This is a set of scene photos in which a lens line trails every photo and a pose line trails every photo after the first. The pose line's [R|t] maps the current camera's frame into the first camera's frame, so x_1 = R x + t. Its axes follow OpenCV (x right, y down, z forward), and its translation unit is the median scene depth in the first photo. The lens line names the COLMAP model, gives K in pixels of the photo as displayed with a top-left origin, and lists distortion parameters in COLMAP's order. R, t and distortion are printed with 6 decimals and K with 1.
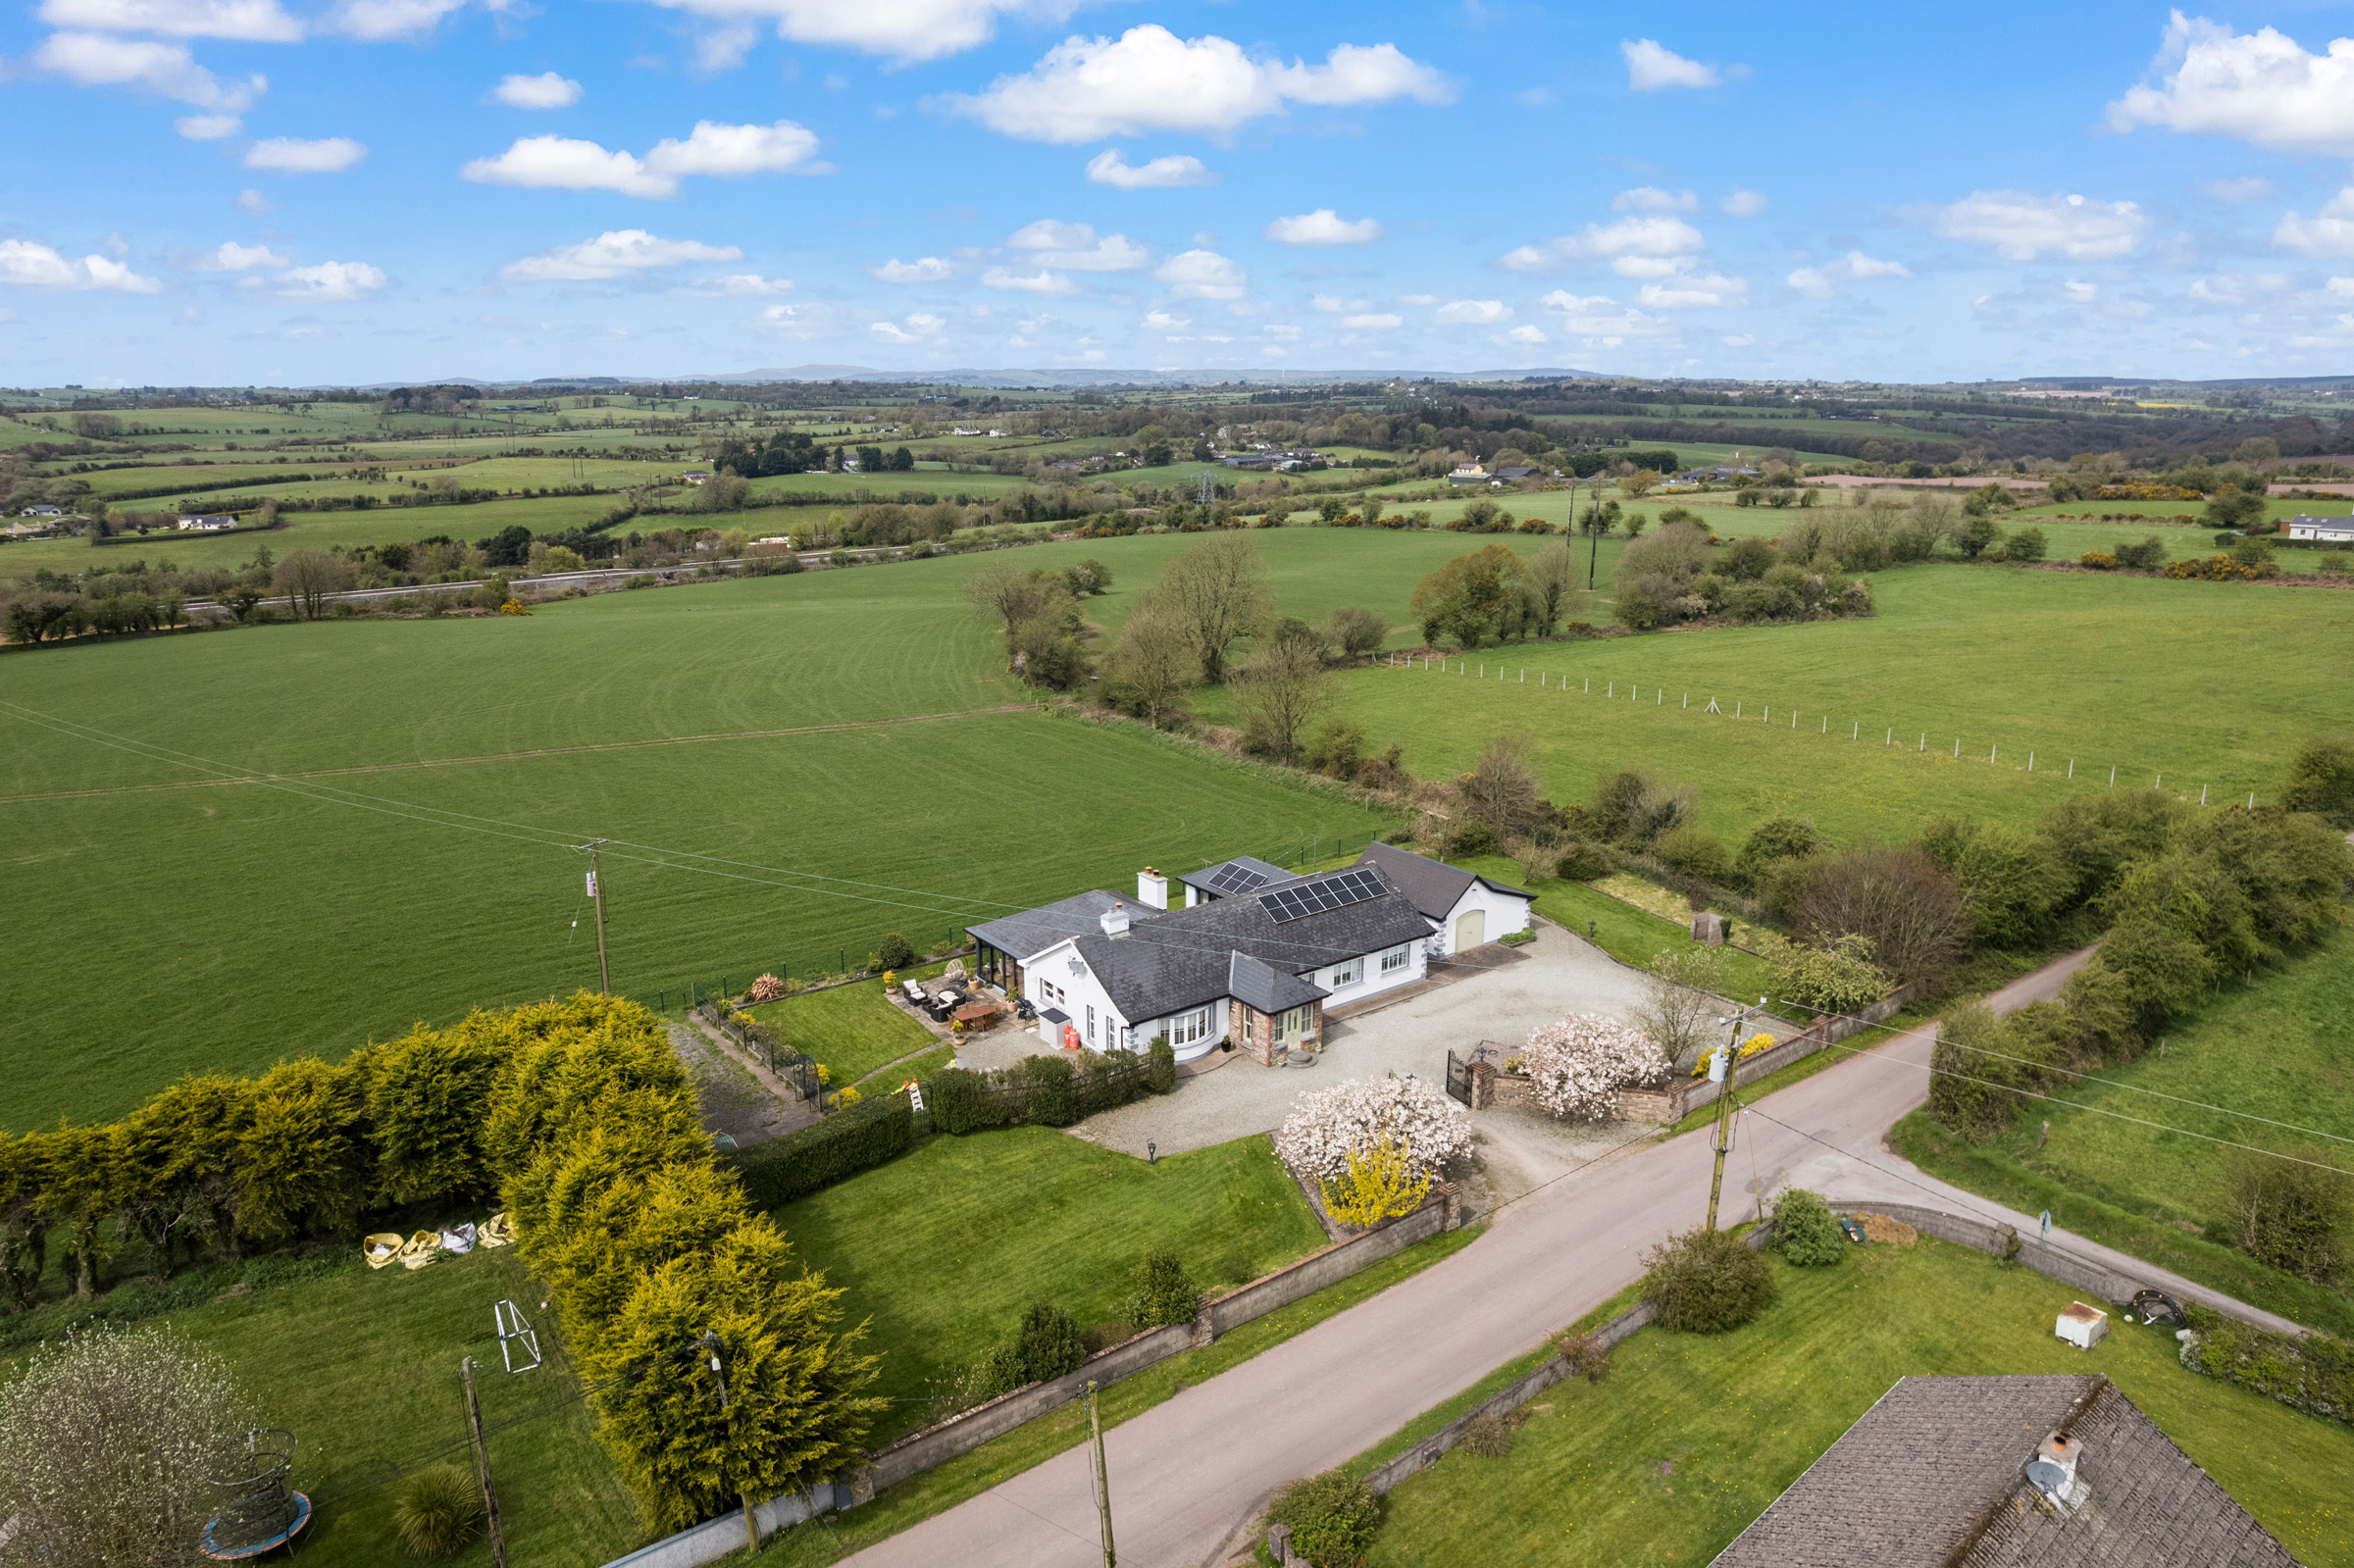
lens RADIAL K [[1505.1, 0, 1177.0], [0, 1505.1, 784.0], [0, 0, 1]] dist [-0.074350, 0.071364]
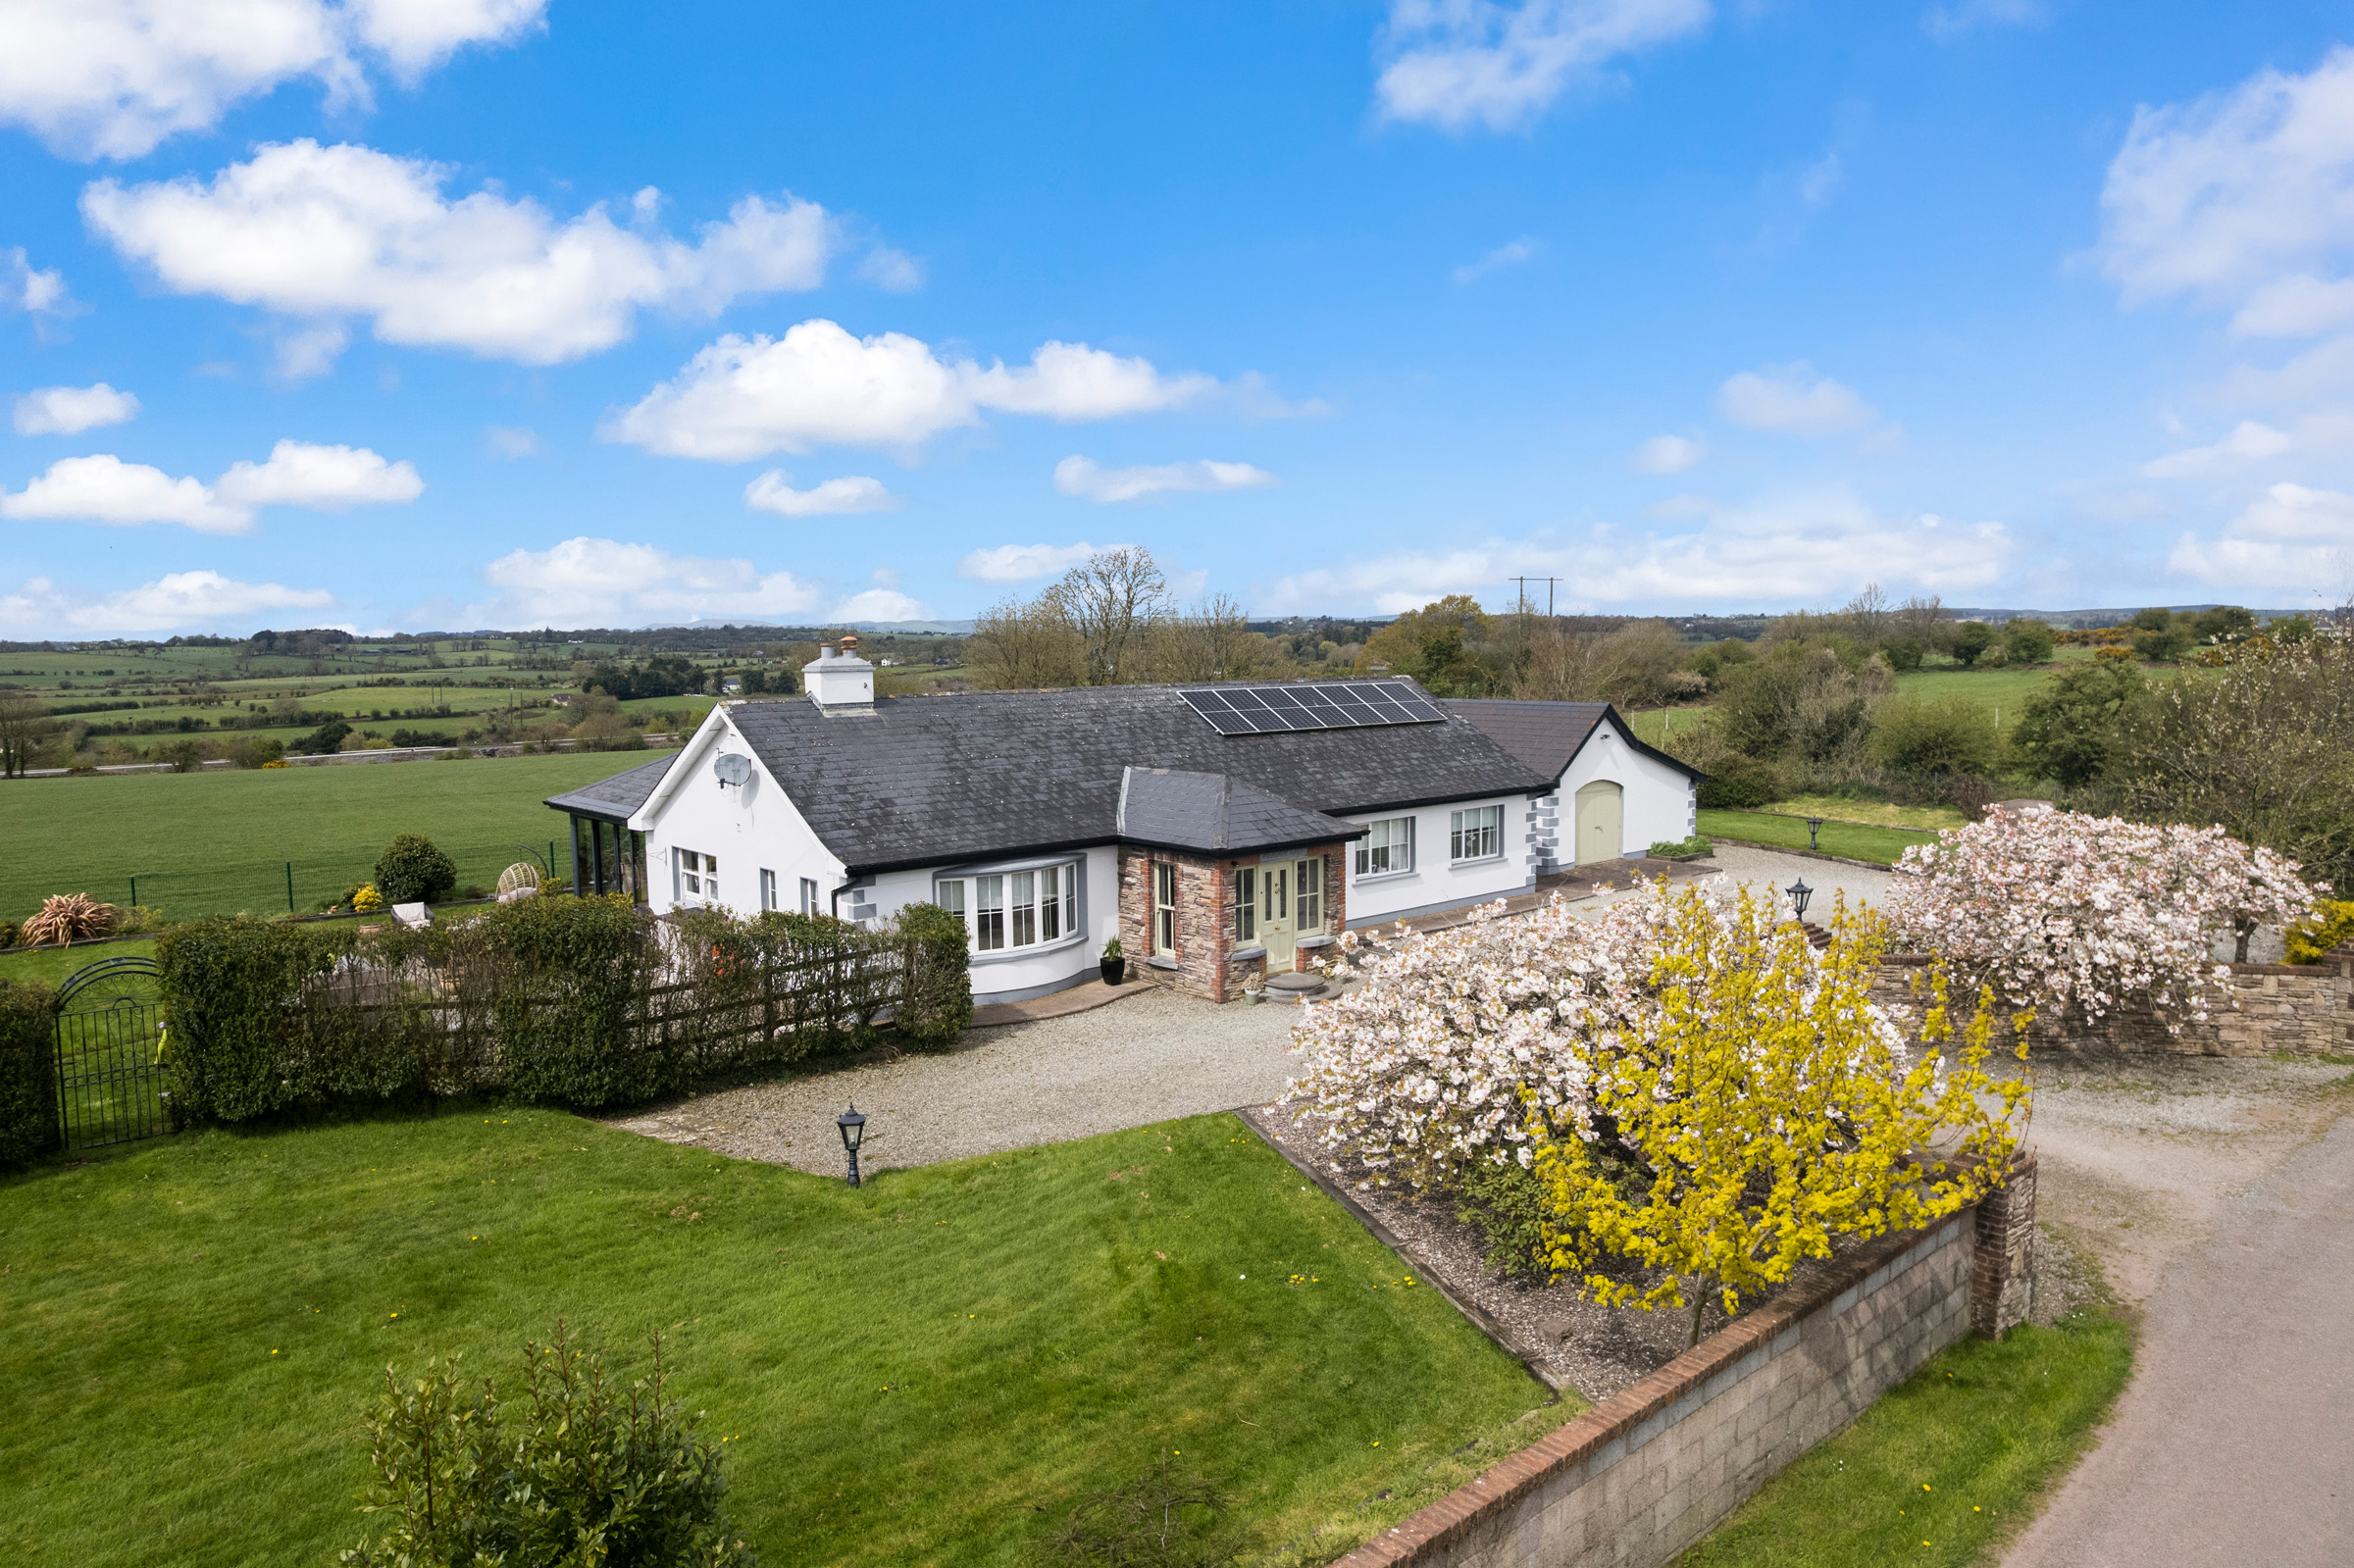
lens RADIAL K [[1539.7, 0, 1177.0], [0, 1539.7, 784.0], [0, 0, 1]] dist [-0.089519, 0.091299]
pose [[0.997786, -0.019465, 0.063591, 0.022480], [0.029557, 0.986372, -0.161853, 0.175389], [-0.059574, 0.163375, 0.984764, 0.533691]]
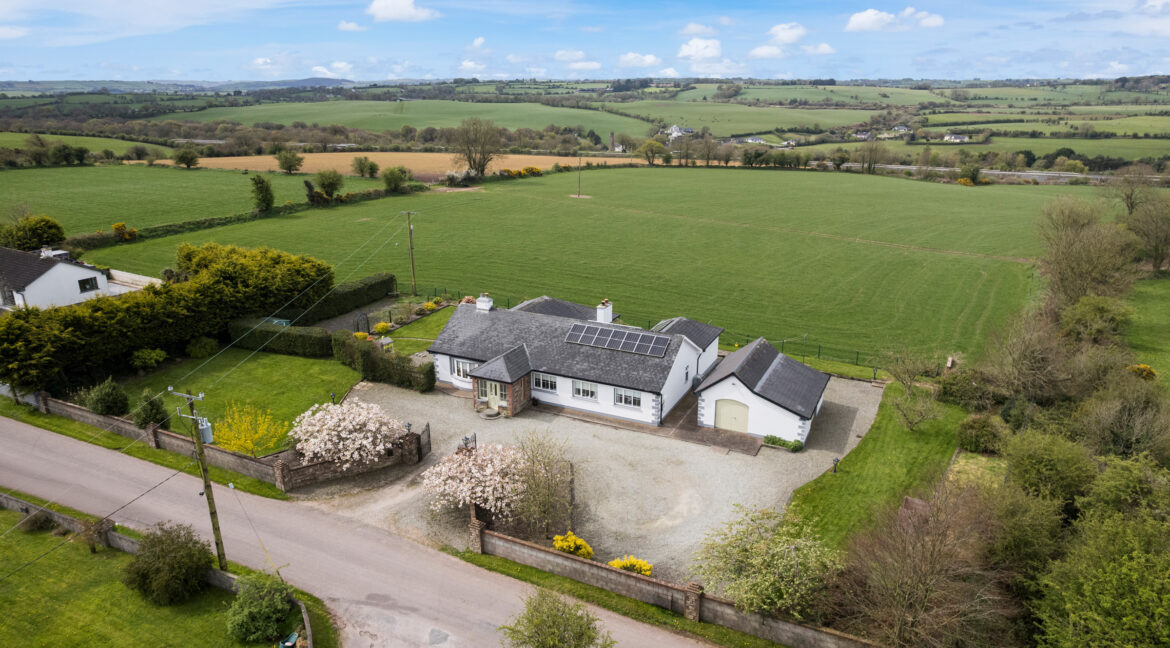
lens RADIAL K [[742.3, 0, 585.9], [0, 742.3, 336.4], [0, 0, 1]] dist [-0.071882, 0.057578]
pose [[0.449292, 0.289552, -0.845161, 0.681675], [-0.223222, 0.952399, 0.207625, -0.068683], [0.865048, 0.095374, 0.492539, 0.629898]]
